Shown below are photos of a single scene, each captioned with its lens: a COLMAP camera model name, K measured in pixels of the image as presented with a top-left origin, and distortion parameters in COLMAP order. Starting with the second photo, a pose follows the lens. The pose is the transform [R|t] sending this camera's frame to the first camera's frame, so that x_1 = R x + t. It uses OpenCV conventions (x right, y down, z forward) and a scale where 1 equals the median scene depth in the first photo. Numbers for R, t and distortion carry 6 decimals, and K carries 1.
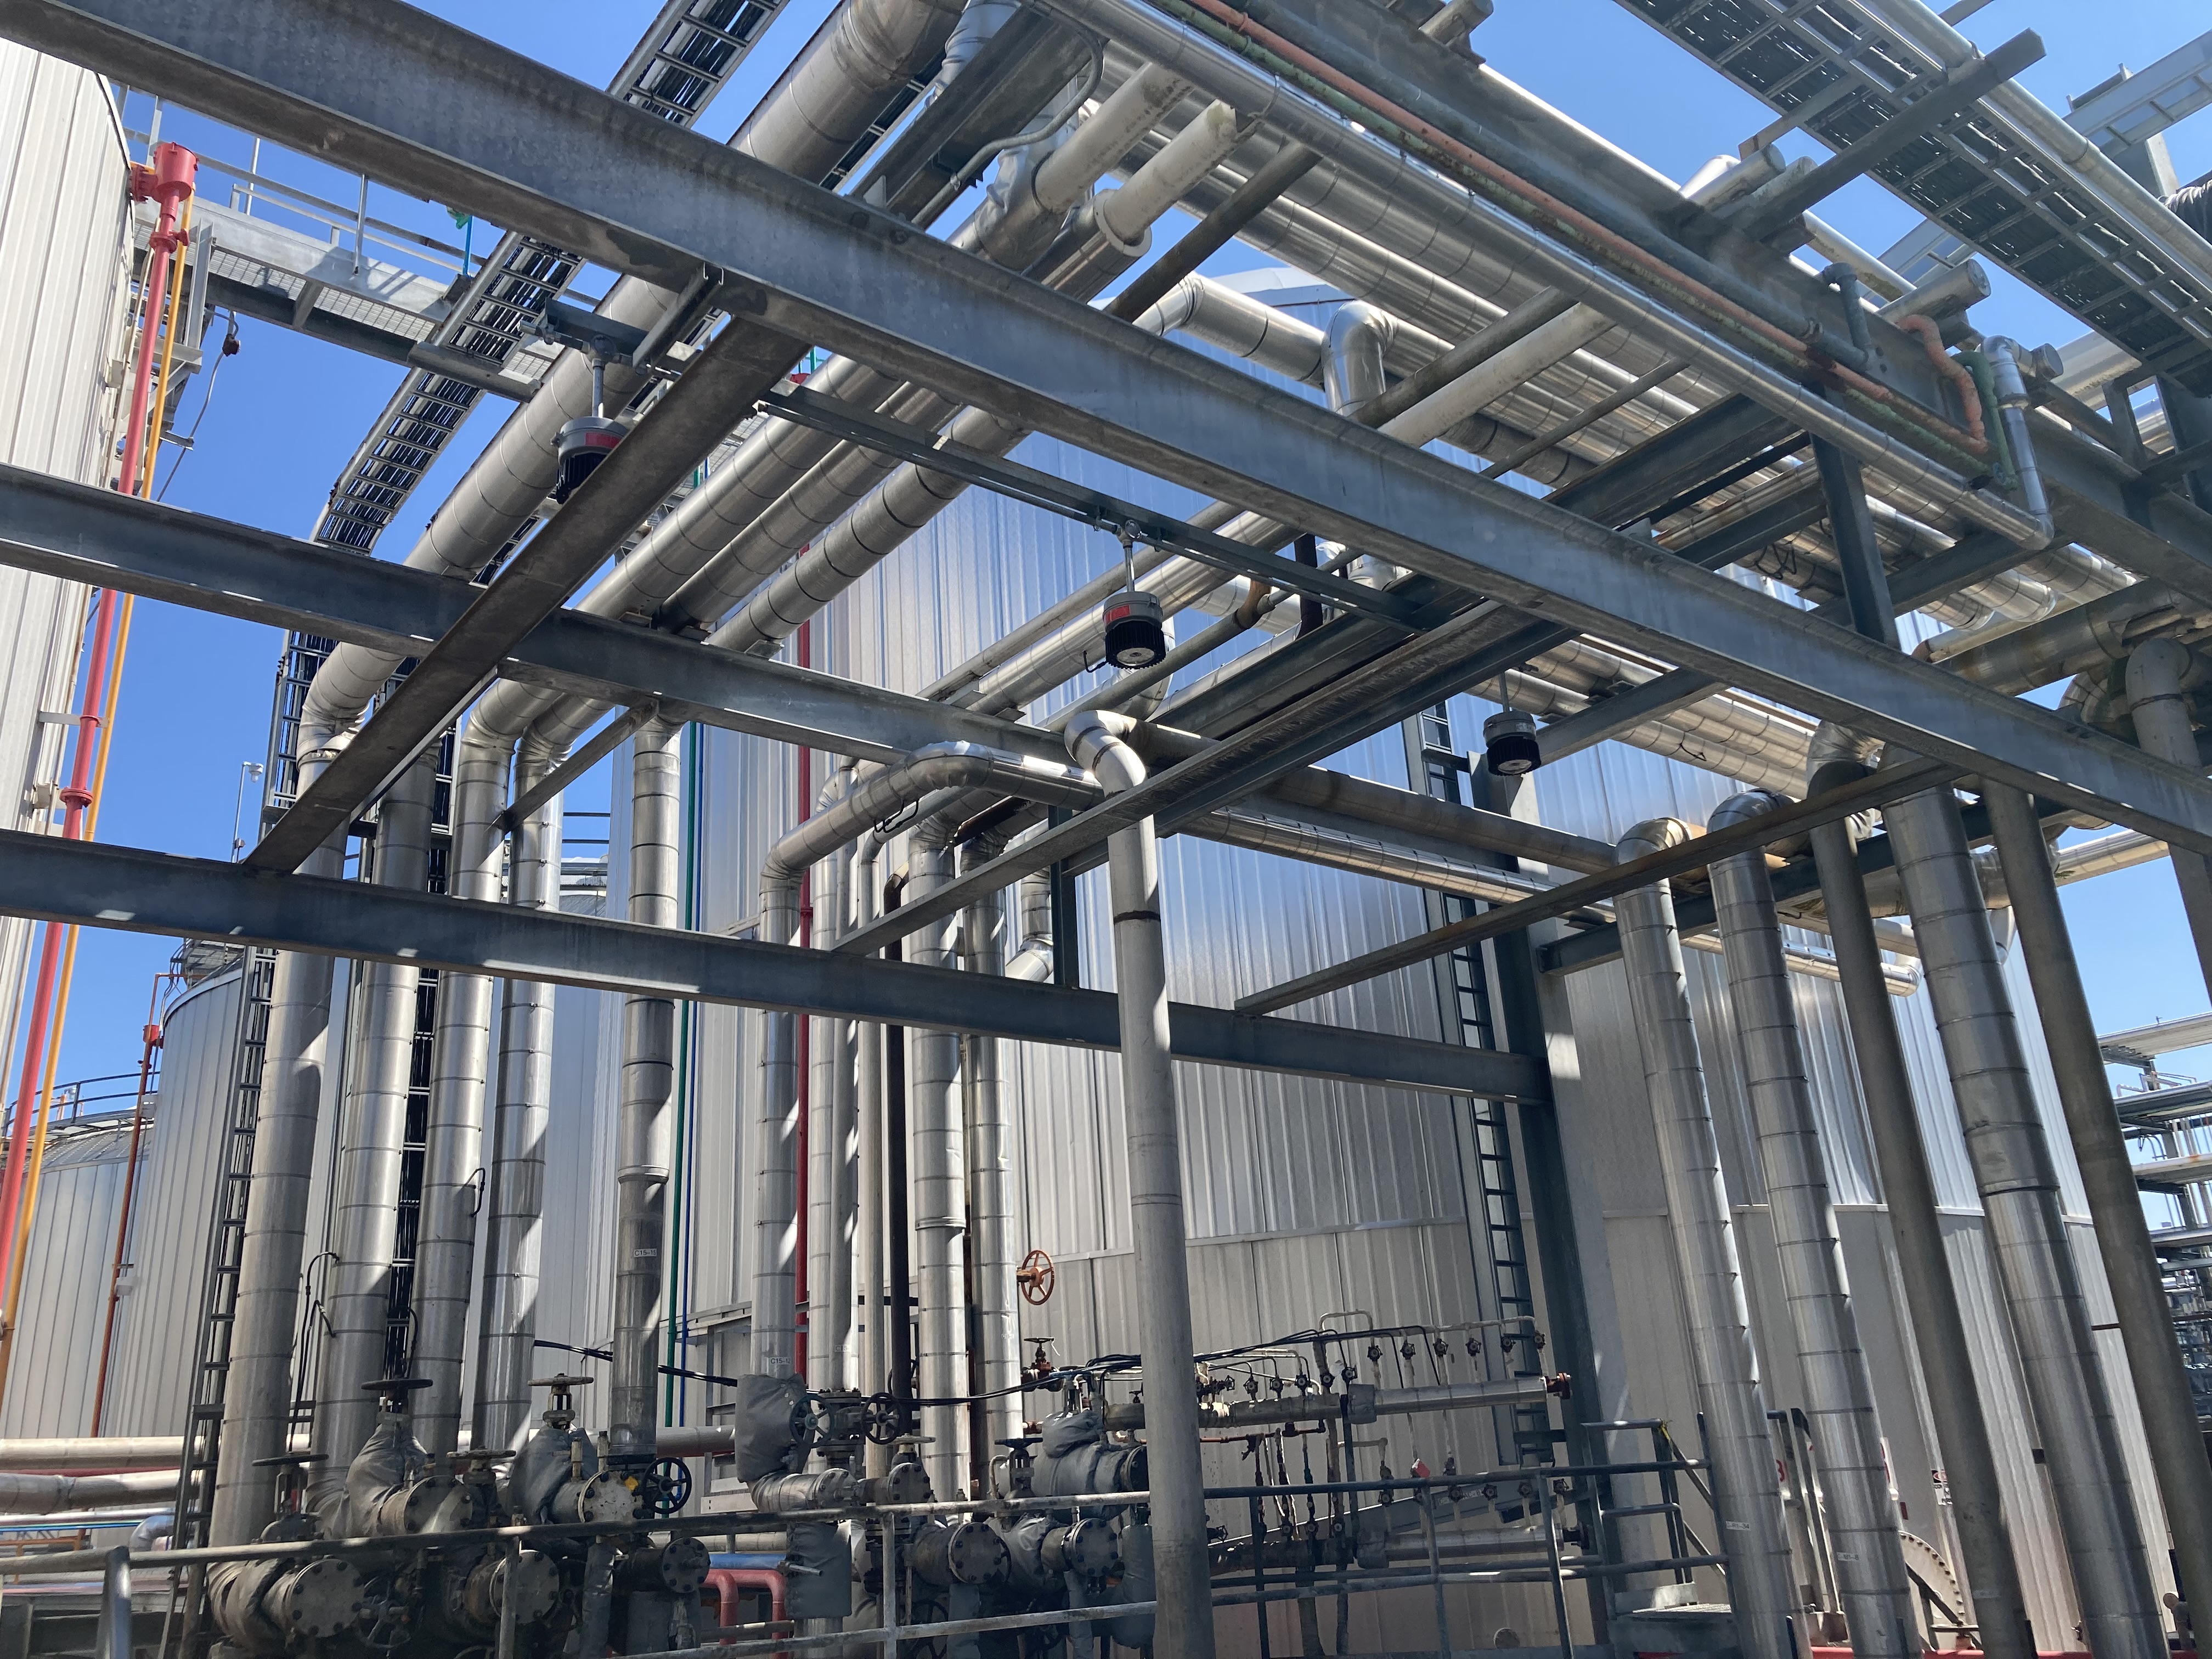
lens RADIAL K [[1806.3, 0, 1099.2], [0, 1806.3, 806.2], [0, 0, 1]] dist [0.025413, -0.013747]
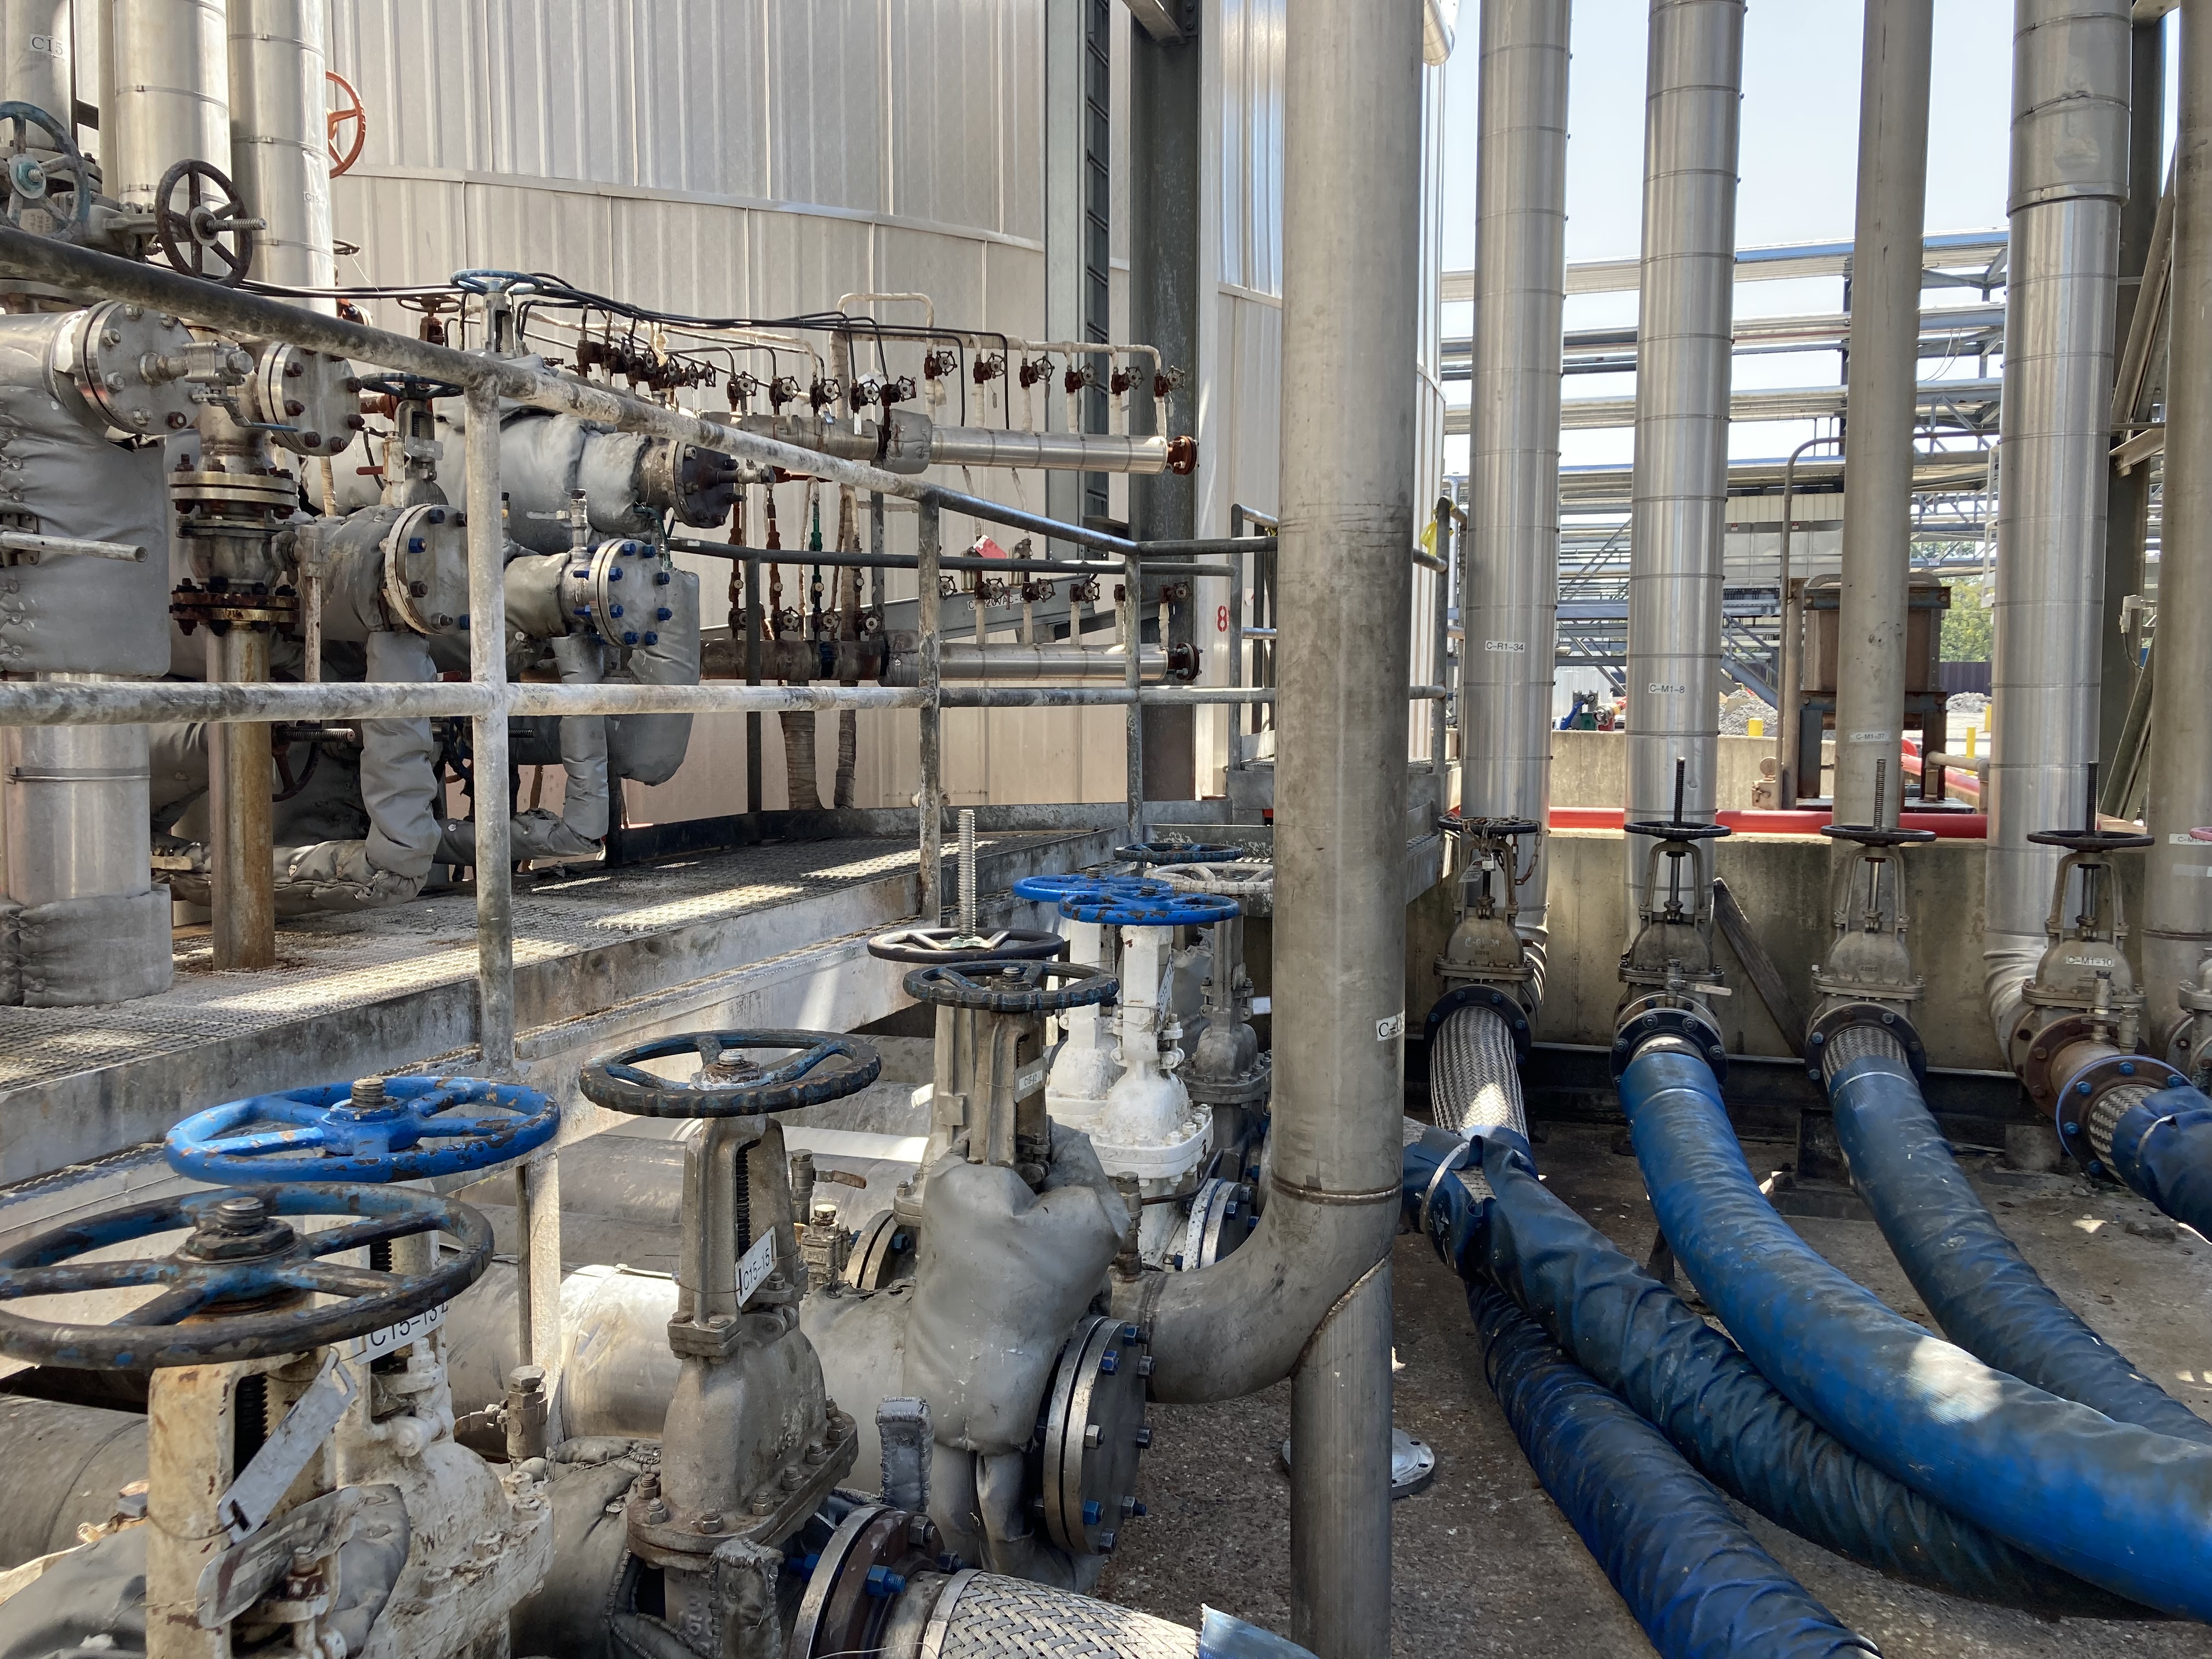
lens RADIAL K [[1812.5, 0, 1087.2], [0, 1812.5, 816.6], [0, 0, 1]] dist [0.019563, 0.000678]
pose [[0.824993, 0.019721, 0.564799, -0.153128], [-0.250850, 0.908324, 0.334696, 0.231126], [-0.506420, -0.417801, 0.754308, 0.467725]]
